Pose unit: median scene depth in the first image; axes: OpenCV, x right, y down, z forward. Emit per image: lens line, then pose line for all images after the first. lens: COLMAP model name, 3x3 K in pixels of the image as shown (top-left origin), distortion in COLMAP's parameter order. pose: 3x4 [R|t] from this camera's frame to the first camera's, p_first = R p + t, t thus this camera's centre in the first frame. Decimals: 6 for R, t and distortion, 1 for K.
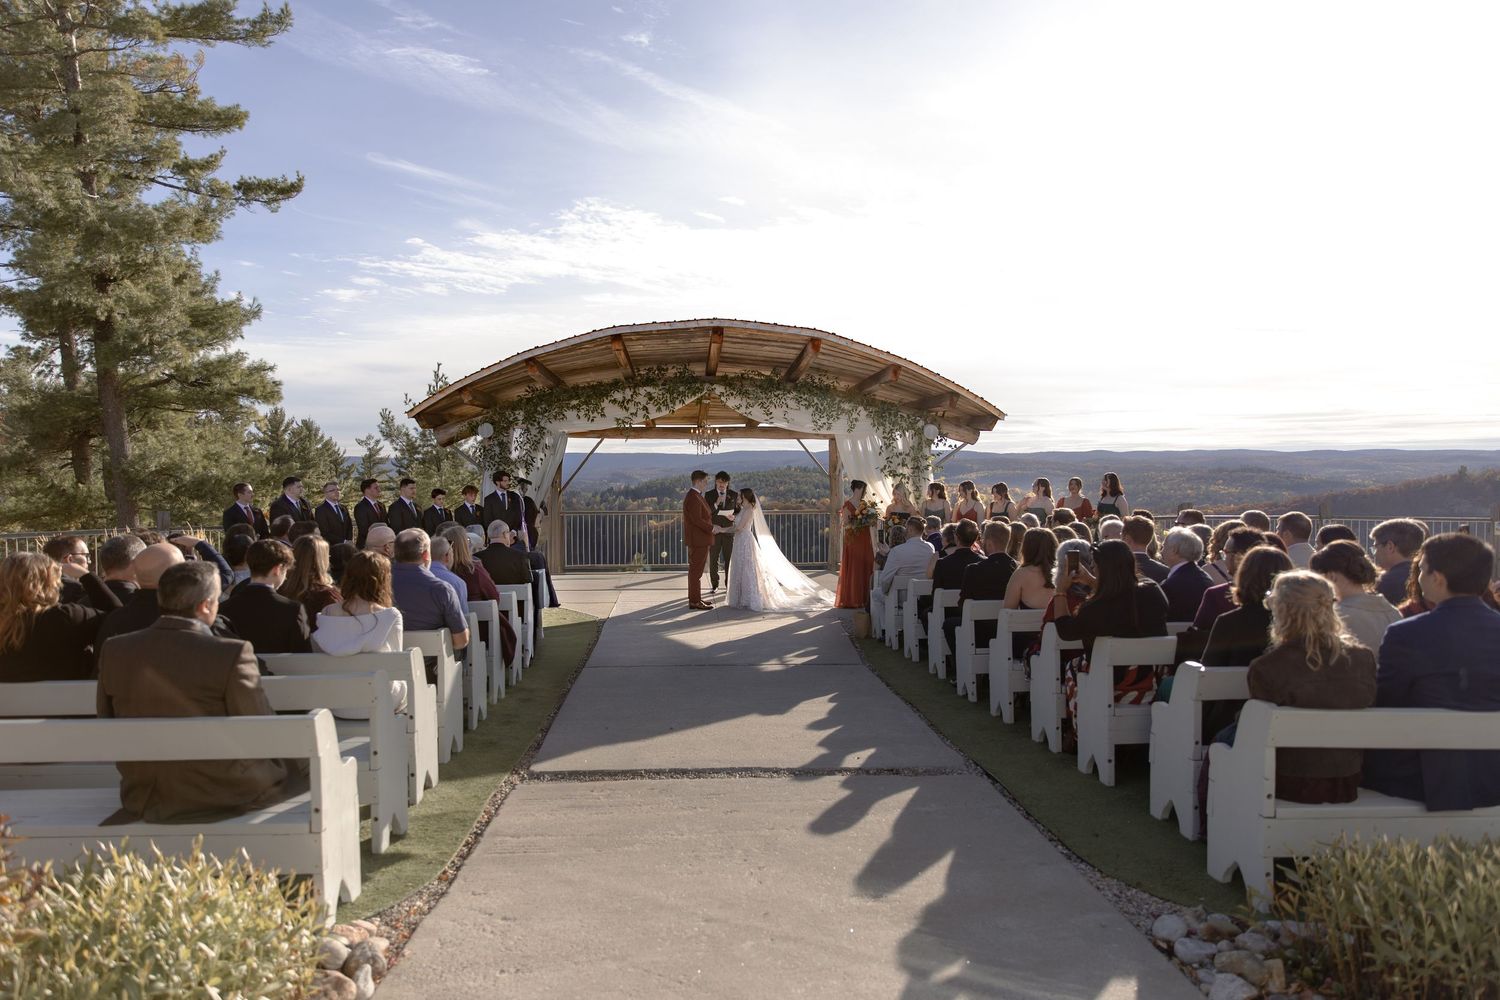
lens RADIAL K [[1590.7, 0, 754.0], [0, 1590.7, 496.6], [0, 0, 1]] dist [0.106587, 0.000000]
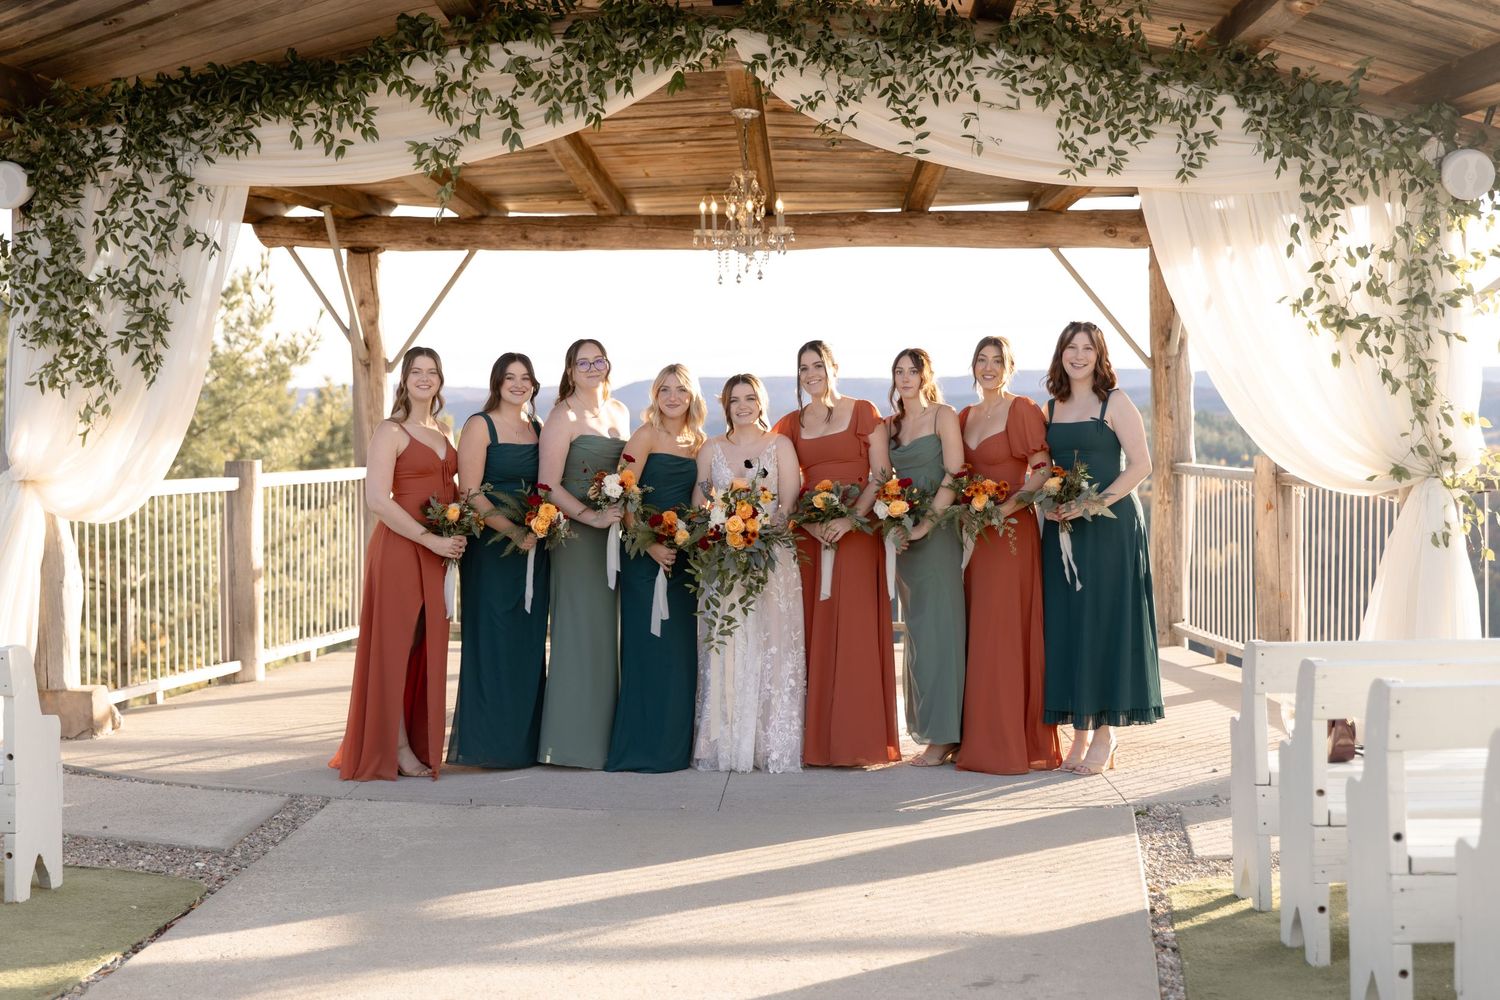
lens RADIAL K [[2332.4, 0, 761.8], [0, 2332.4, 593.7], [0, 0, 1]] dist [0.149973, 0.000000]
pose [[0.997607, 0.001498, -0.069125, 0.011257], [0.004217, 0.996586, 0.082456, -0.000285], [0.069012, -0.082551, 0.994194, 0.546791]]
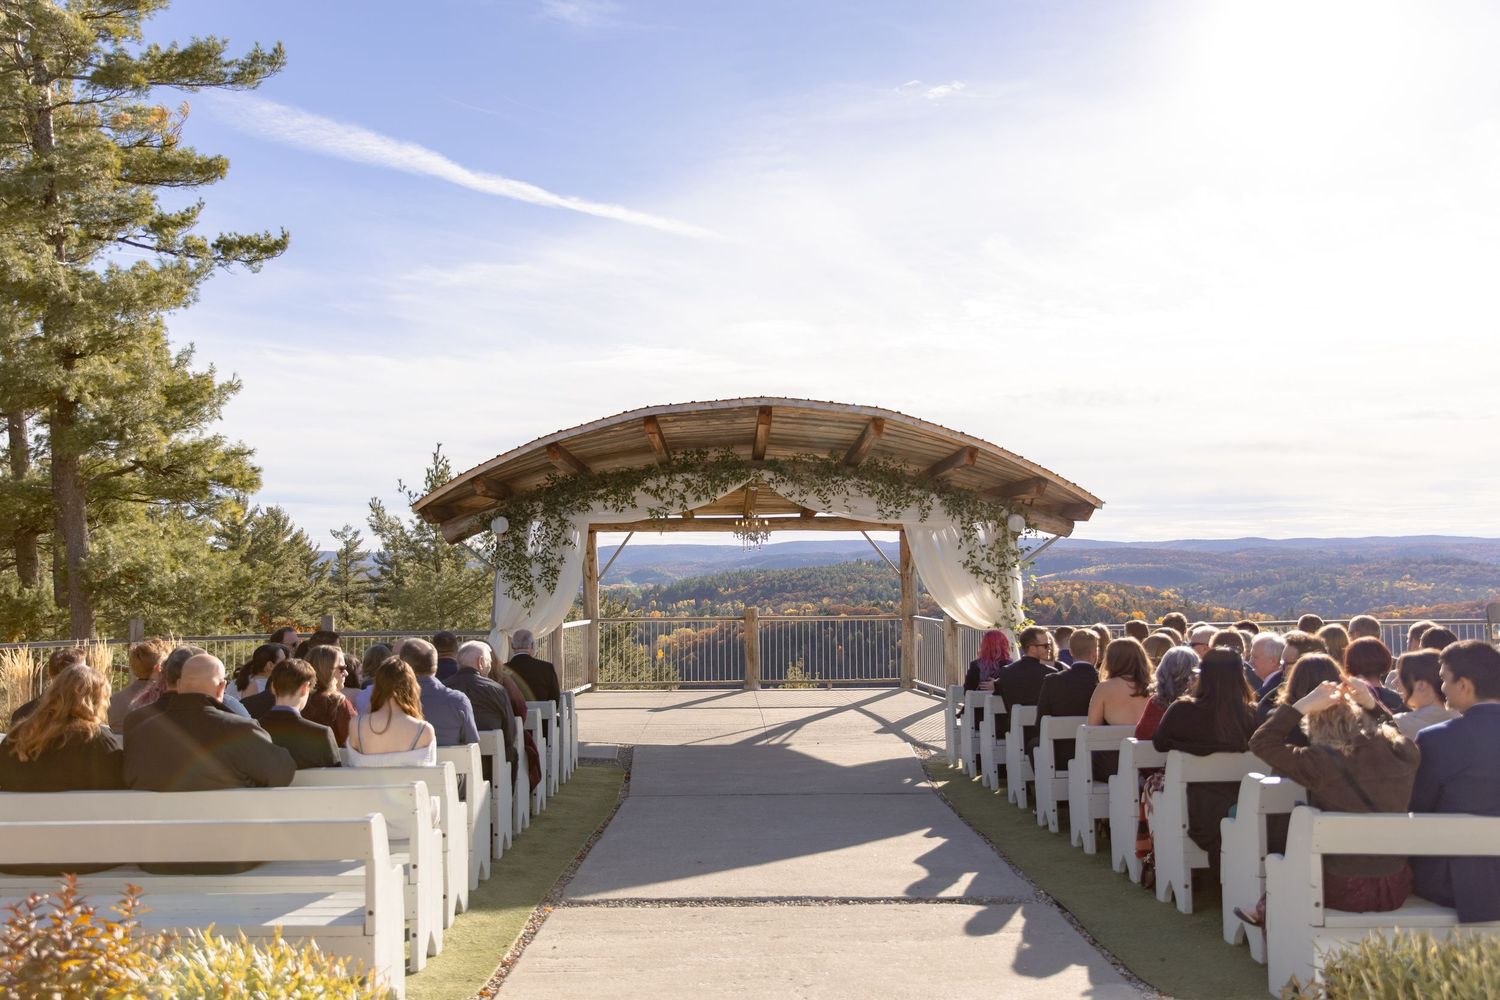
lens RADIAL K [[1315.9, 0, 746.4], [0, 1315.9, 471.6], [0, 0, 1]] dist [-0.008763, 0.039909]
pose [[0.999584, -0.007239, -0.027909, -0.013745], [0.004346, 0.994740, -0.102339, 0.003621], [0.028503, 0.102175, 0.994358, 0.291191]]
